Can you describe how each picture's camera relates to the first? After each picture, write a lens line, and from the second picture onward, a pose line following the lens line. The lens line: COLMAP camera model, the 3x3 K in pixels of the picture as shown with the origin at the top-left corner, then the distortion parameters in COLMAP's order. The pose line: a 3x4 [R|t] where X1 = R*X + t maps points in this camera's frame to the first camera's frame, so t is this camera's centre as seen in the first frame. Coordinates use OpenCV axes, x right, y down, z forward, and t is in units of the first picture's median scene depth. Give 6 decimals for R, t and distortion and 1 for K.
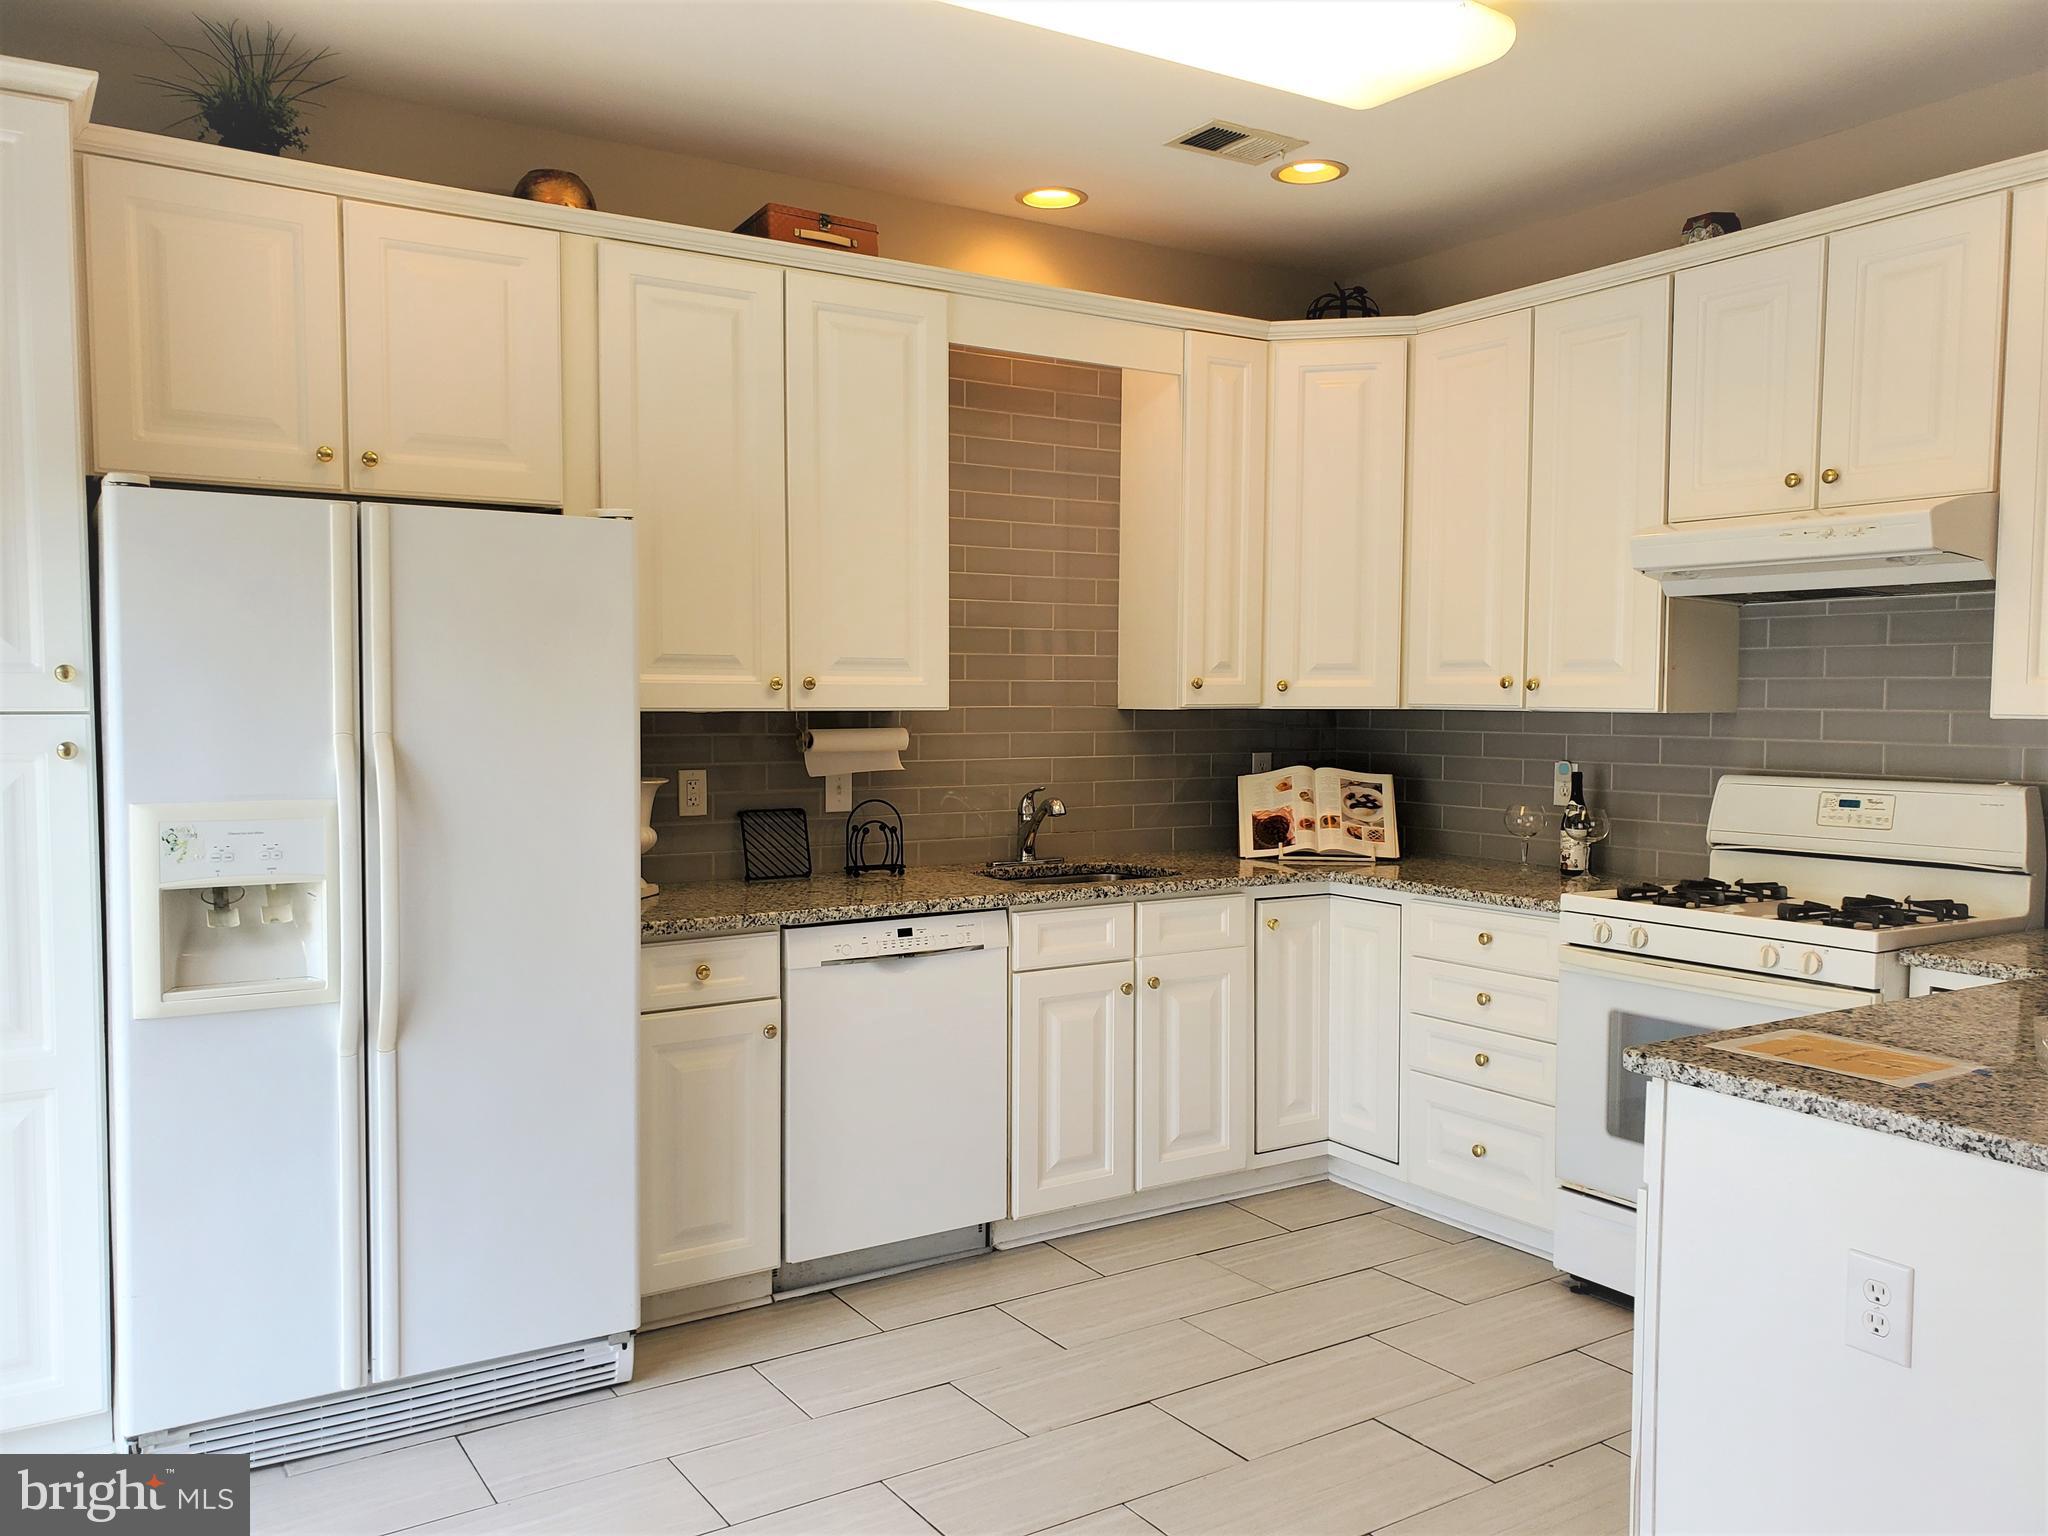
lens RADIAL K [[1575.1, 0, 1011.0], [0, 1575.1, 803.6], [0, 0, 1]] dist [0.001221, -0.007811]
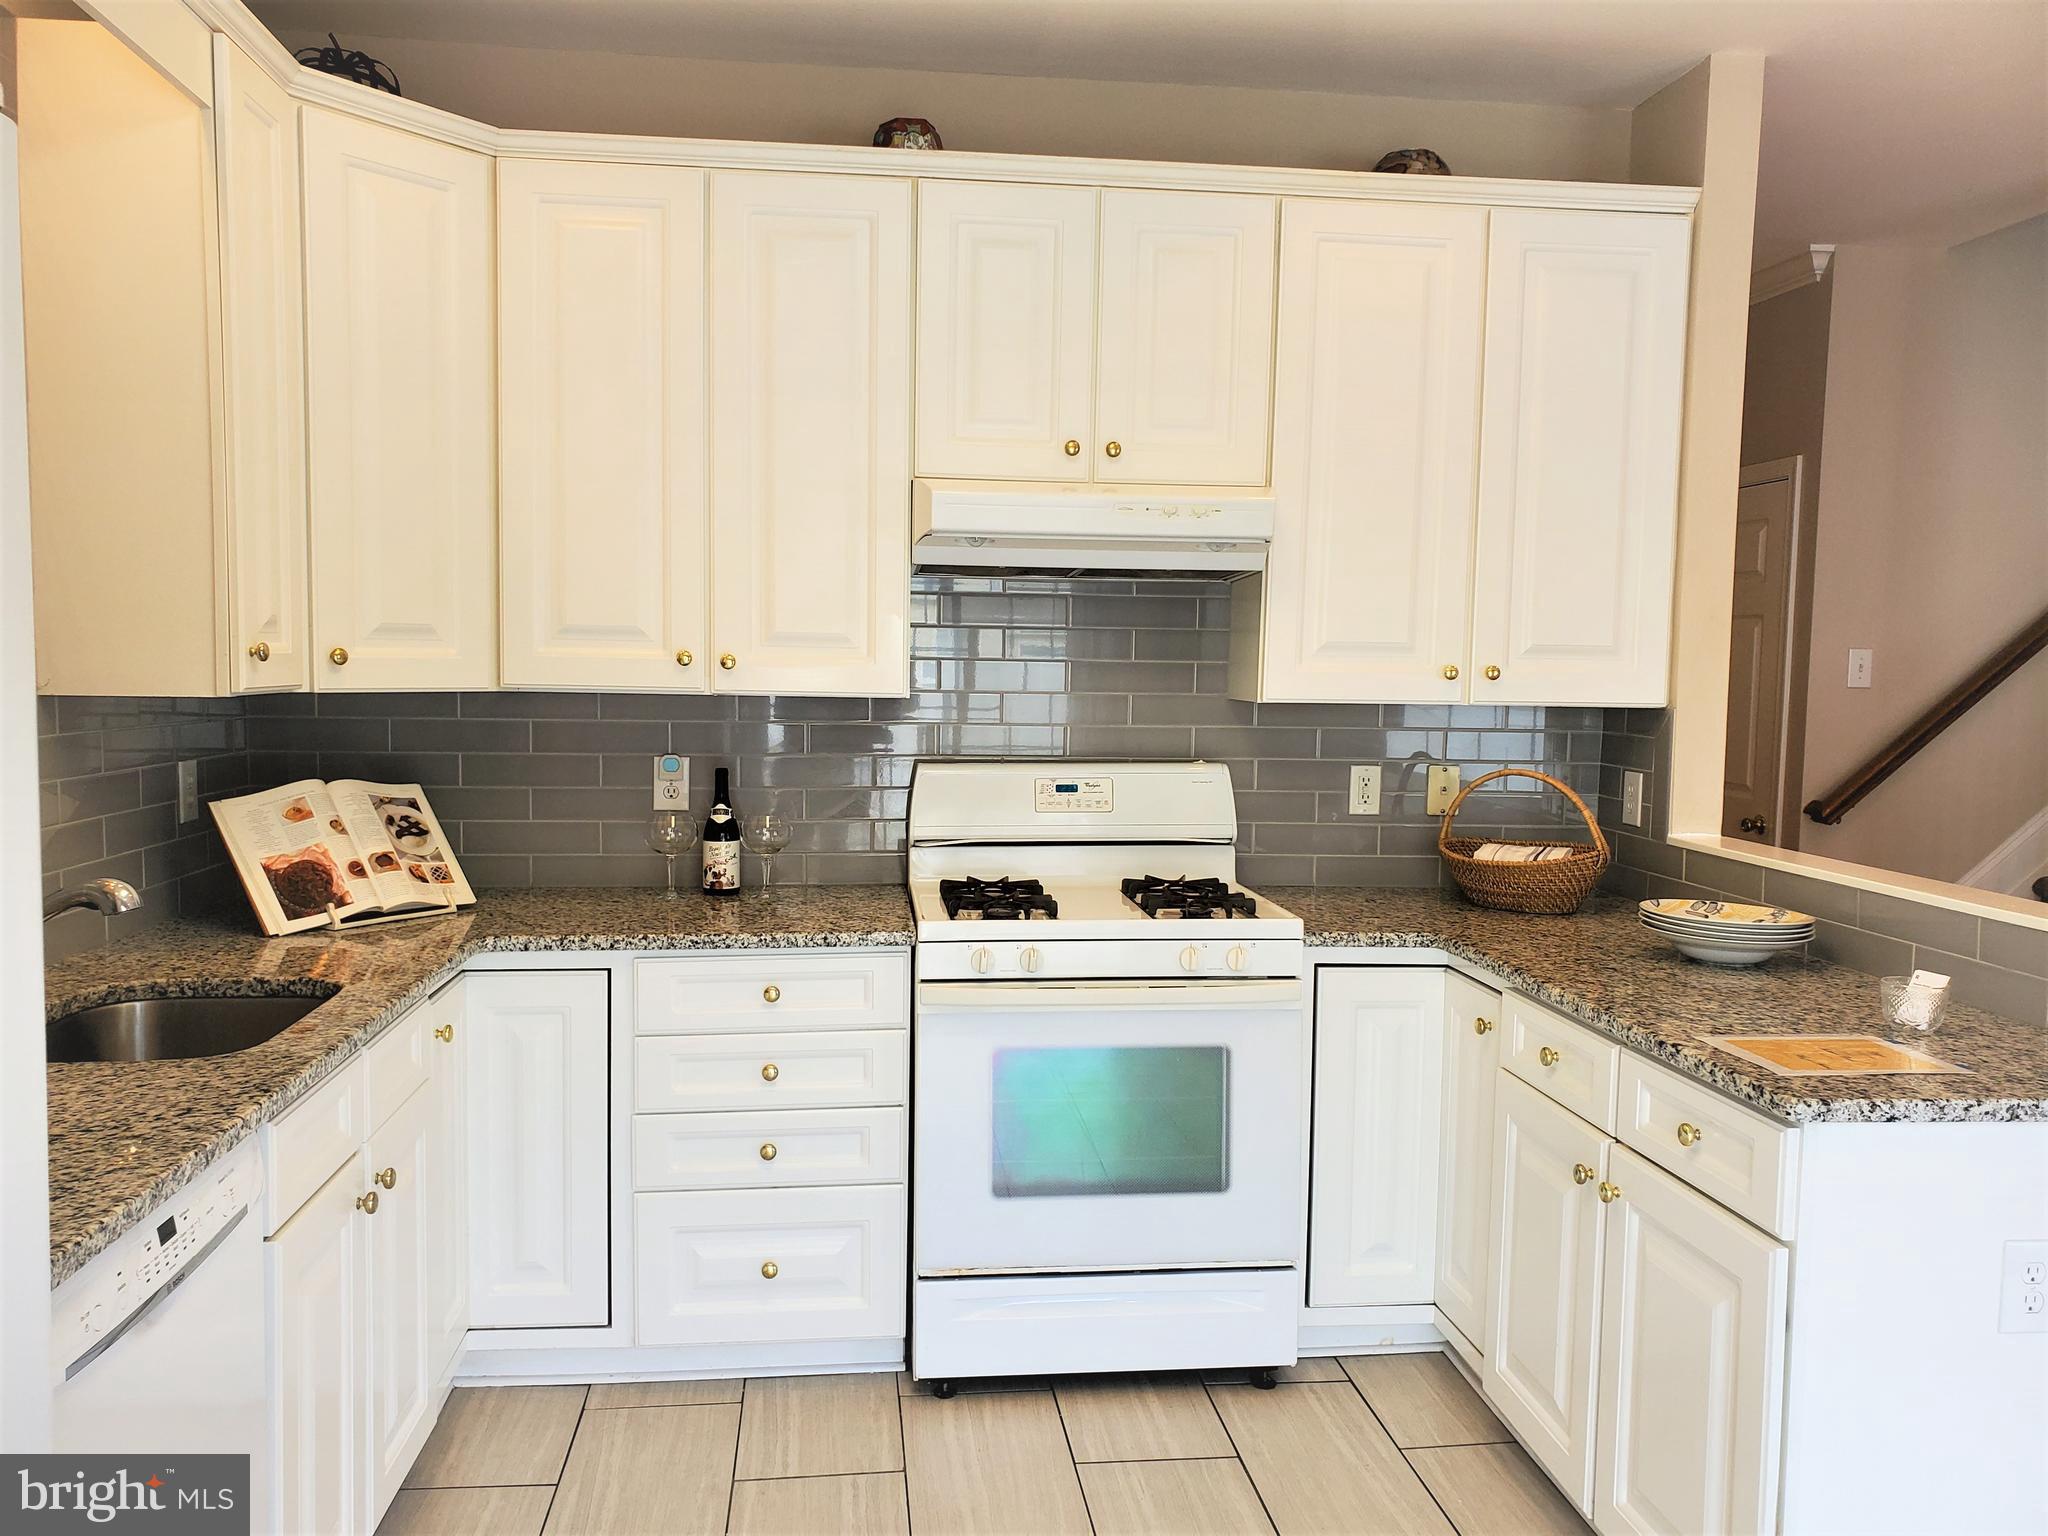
lens RADIAL K [[1588.6, 0, 1027.8], [0, 1588.6, 782.3], [0, 0, 1]] dist [0.021754, 0.004661]
pose [[0.437304, -0.066928, 0.896820, -0.347748], [0.049633, 0.997503, 0.050239, -0.052420], [-0.897943, 0.022542, 0.439534, 0.573290]]
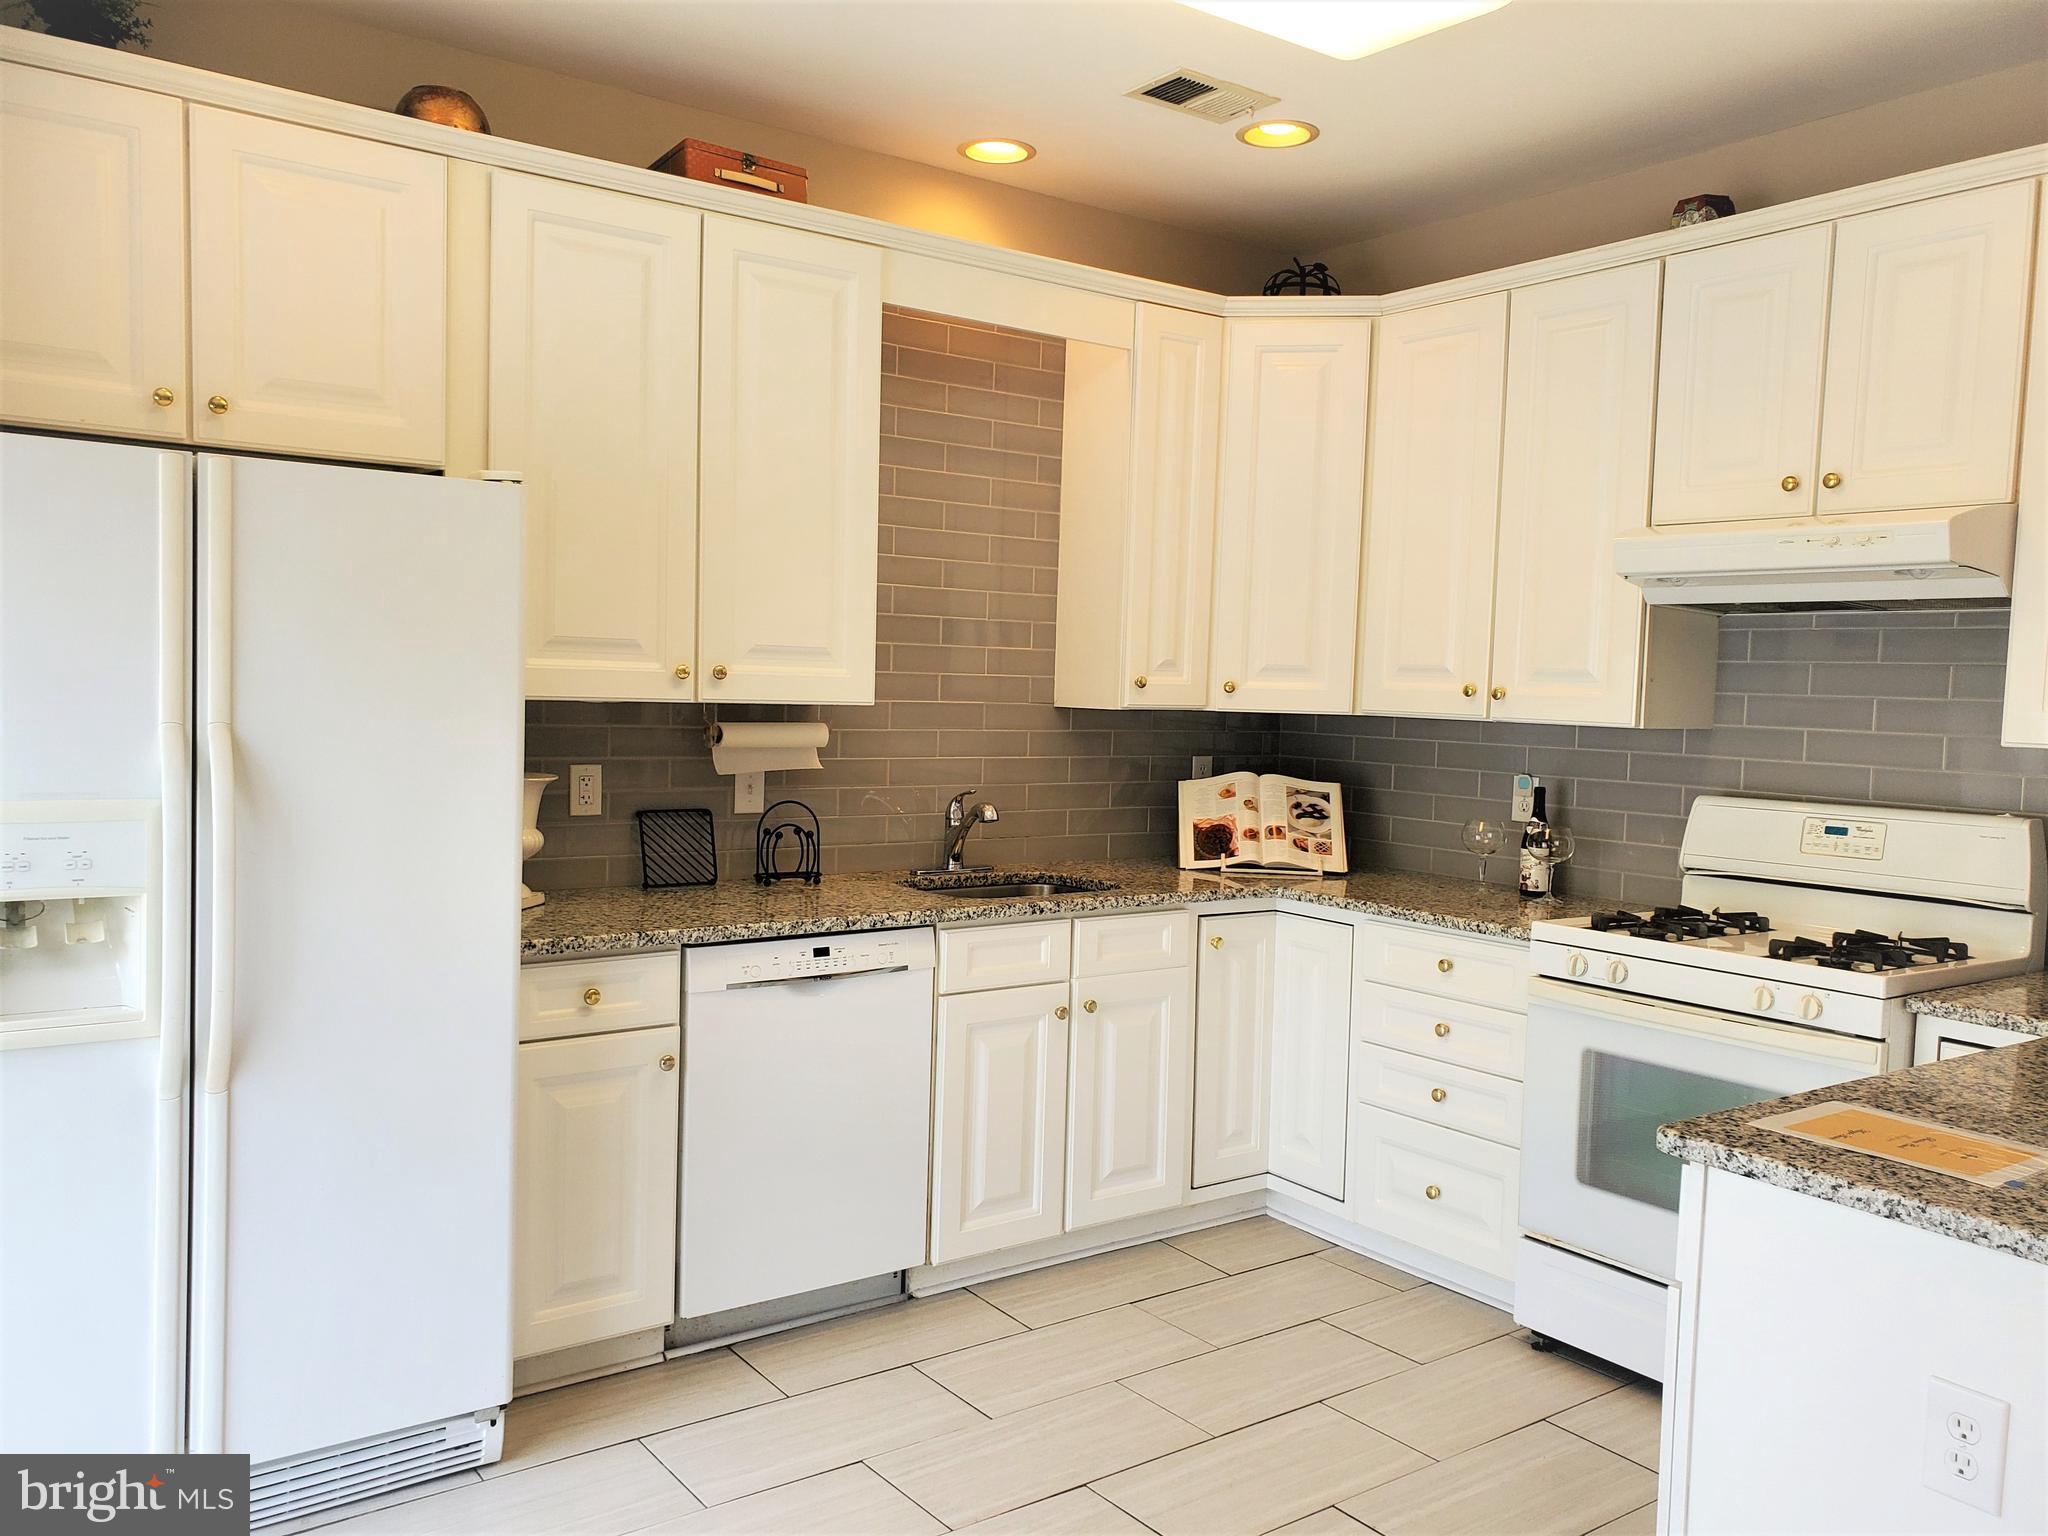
lens RADIAL K [[1579.4, 0, 1008.5], [0, 1579.4, 789.8], [0, 0, 1]] dist [0.000453, 0.005423]
pose [[0.998079, 0.022027, 0.057903, -0.014152], [-0.022103, 0.999755, 0.000662, -0.013628], [-0.057874, -0.001940, 0.998322, 0.086339]]
